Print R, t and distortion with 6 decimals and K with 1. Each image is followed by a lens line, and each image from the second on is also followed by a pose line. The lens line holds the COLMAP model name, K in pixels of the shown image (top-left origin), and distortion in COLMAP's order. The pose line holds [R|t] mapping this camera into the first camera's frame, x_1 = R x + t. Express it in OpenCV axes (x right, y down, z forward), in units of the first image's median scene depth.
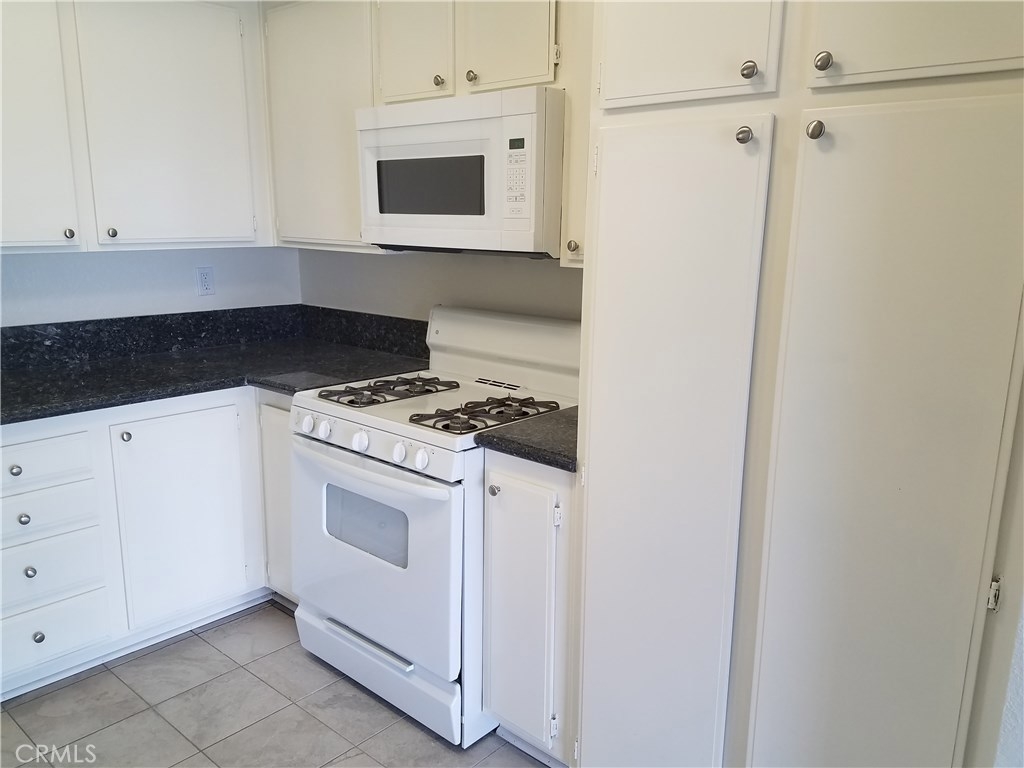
lens RADIAL K [[790.1, 0, 509.2], [0, 790.1, 382.1], [0, 0, 1]] dist [0.099893, -0.074633]
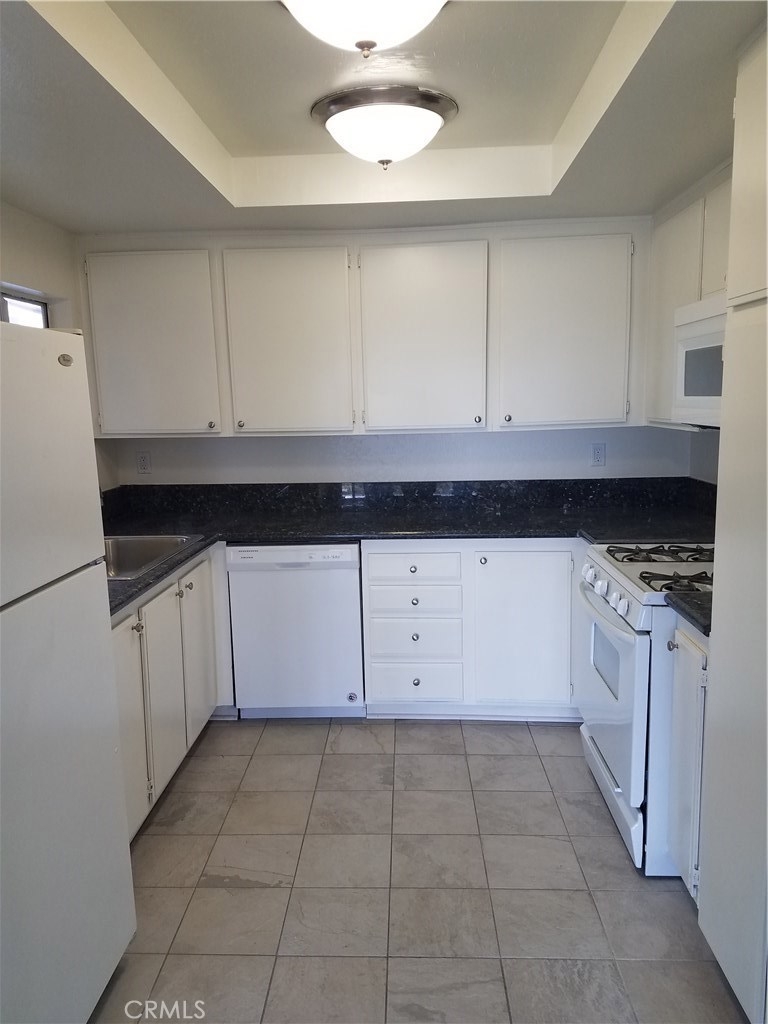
lens RADIAL K [[790.1, 0, 393.0], [0, 790.1, 513.1], [0, 0, 1]] dist [0.099893, -0.074633]
pose [[0.656088, 0.086202, -0.749745, 0.439319], [-0.126339, 0.991981, 0.003496, -0.001722], [0.744034, 0.092428, 0.661717, -0.040870]]
